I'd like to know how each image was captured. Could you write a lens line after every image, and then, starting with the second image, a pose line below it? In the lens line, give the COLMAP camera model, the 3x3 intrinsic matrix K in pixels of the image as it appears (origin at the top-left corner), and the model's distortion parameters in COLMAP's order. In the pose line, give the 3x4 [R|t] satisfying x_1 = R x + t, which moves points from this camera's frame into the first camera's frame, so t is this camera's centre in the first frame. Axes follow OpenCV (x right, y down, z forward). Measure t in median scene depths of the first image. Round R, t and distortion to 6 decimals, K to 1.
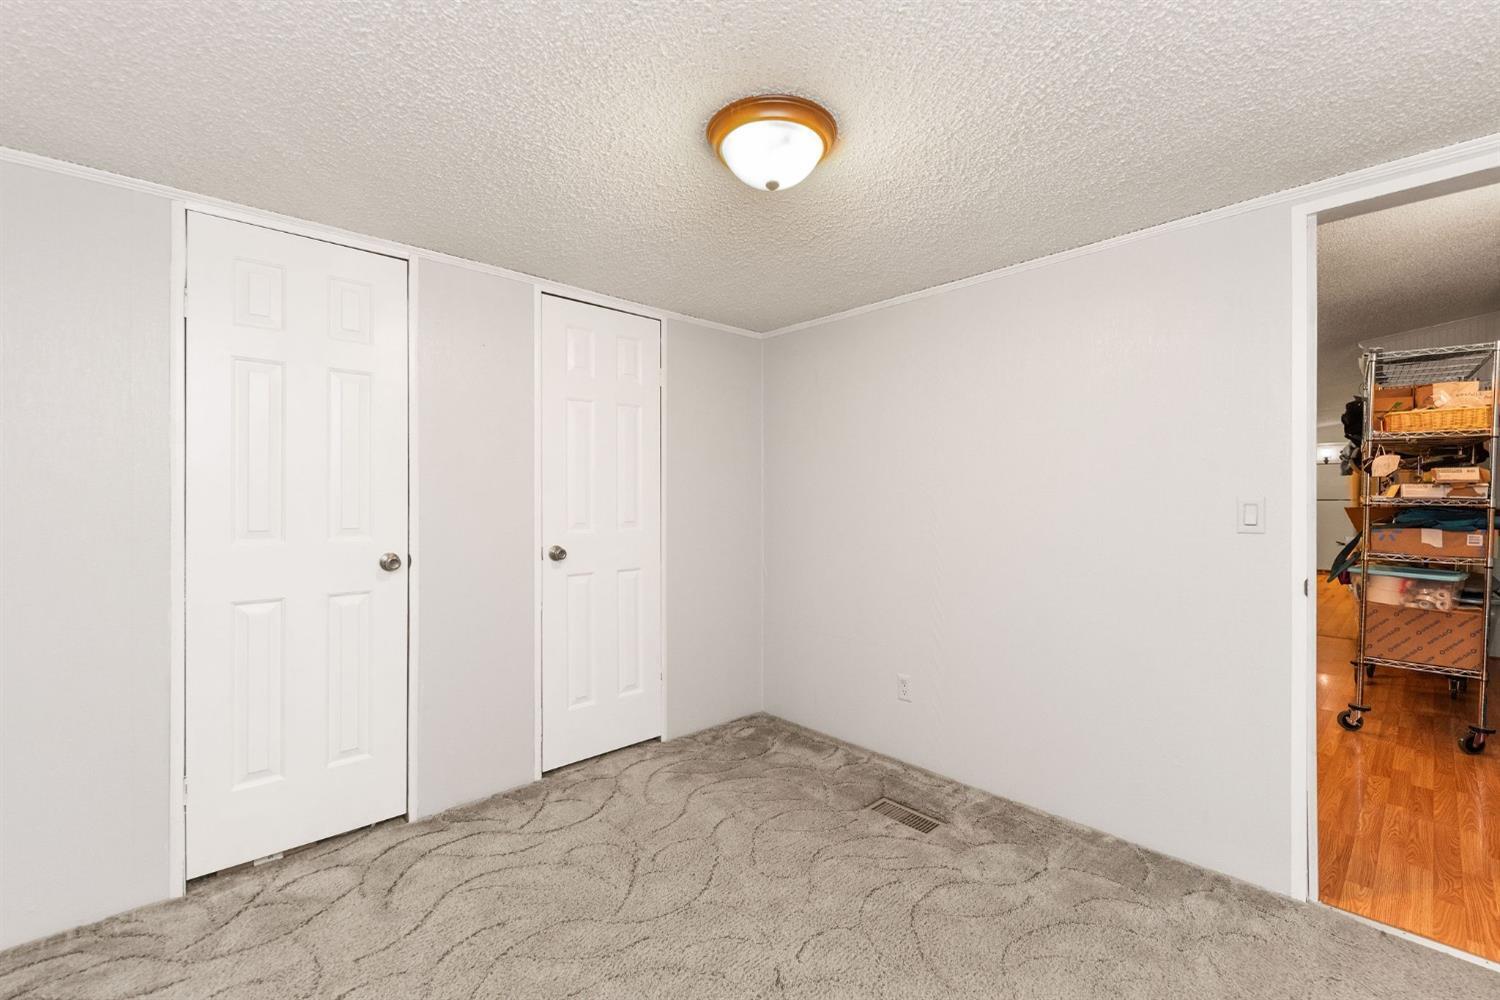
lens RADIAL K [[634.5, 0, 755.4], [0, 634.5, 496.4], [0, 0, 1]] dist [-0.001277, -0.000273]
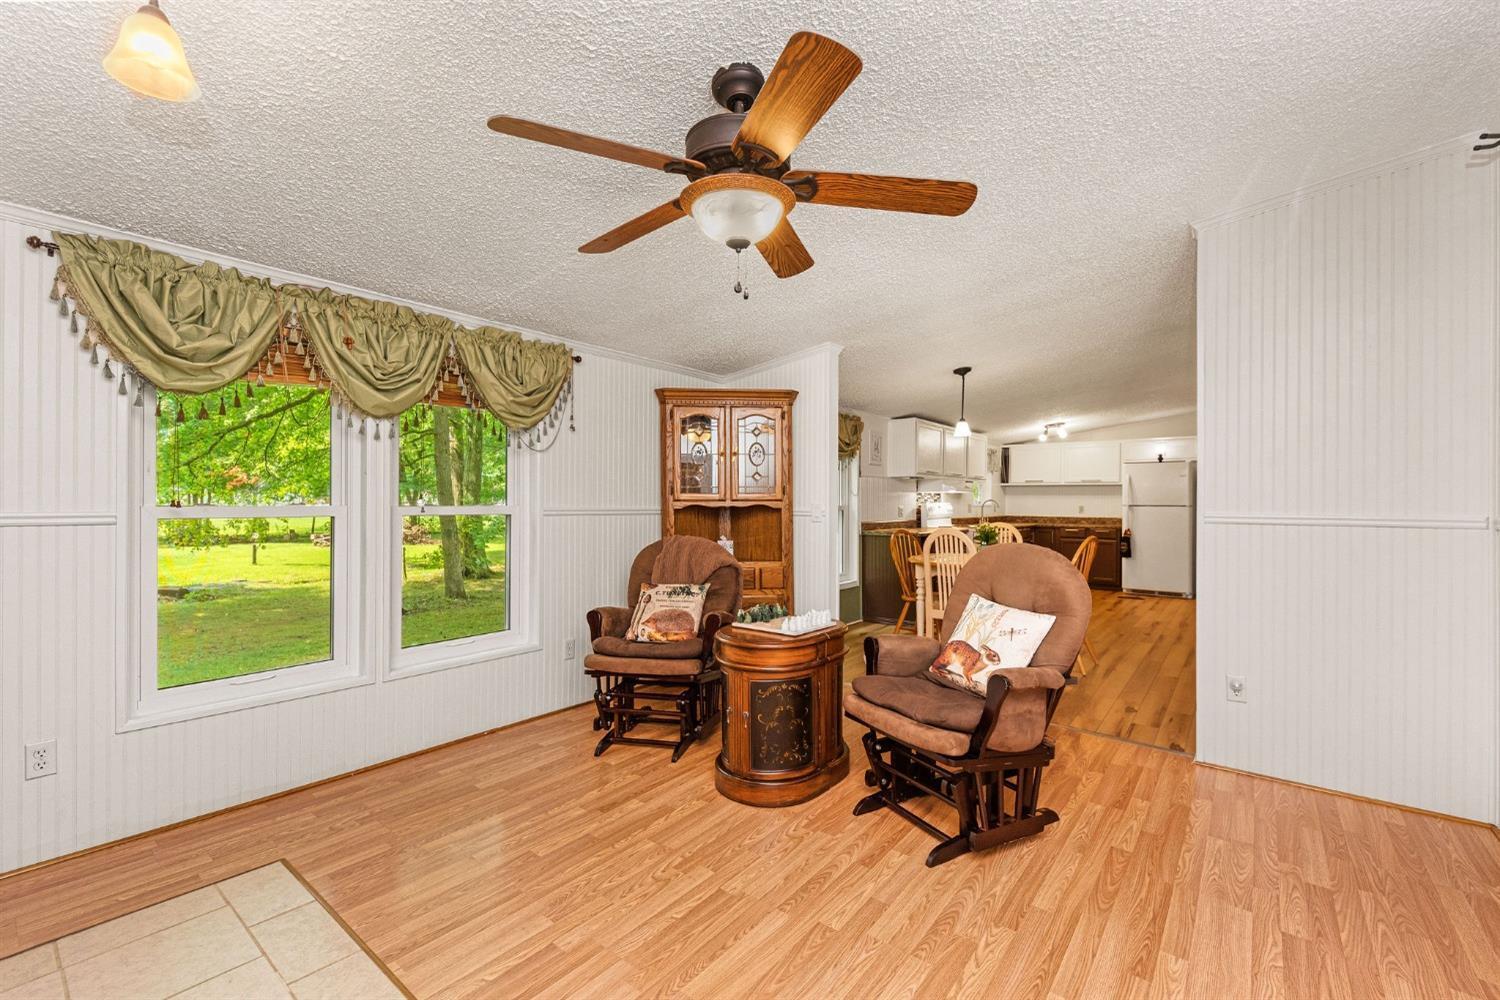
lens RADIAL K [[634.5, 0, 749.4], [0, 634.5, 497.6], [0, 0, 1]] dist [-0.001277, -0.000273]
pose [[0.989970, -0.001910, 0.141265, 0.325144], [0.001818, 0.999998, 0.000776, 0.005869], [-0.141266, -0.000511, 0.989972, 0.290162]]
